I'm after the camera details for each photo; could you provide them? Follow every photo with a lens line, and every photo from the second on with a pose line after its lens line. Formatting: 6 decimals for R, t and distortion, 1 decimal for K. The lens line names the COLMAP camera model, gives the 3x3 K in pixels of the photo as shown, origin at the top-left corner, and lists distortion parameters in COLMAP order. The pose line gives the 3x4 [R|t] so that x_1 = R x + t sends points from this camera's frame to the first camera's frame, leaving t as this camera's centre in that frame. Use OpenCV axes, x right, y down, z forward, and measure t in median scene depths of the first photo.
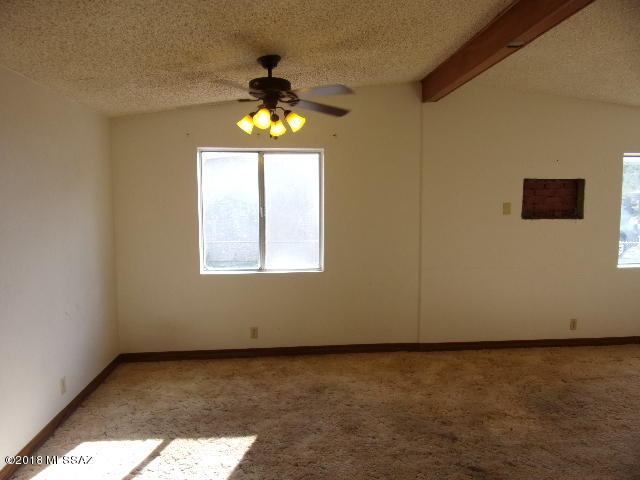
lens RADIAL K [[463.9, 0, 320.0], [0, 463.9, 240.0], [0, 0, 1]] dist [-0.061716, 0.043516]
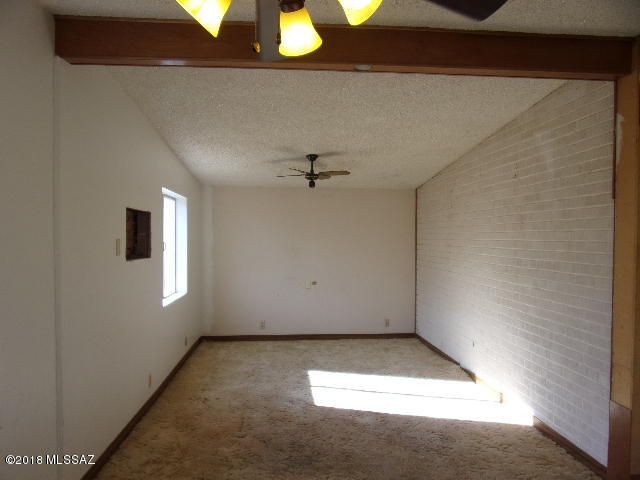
lens RADIAL K [[463.9, 0, 320.0], [0, 463.9, 240.0], [0, 0, 1]] dist [-0.061716, 0.043516]
pose [[0.002364, -0.004377, 0.999988, -0.313549], [0.072095, 0.997389, 0.004195, -0.060978], [-0.997395, 0.072084, 0.002673, 0.686016]]
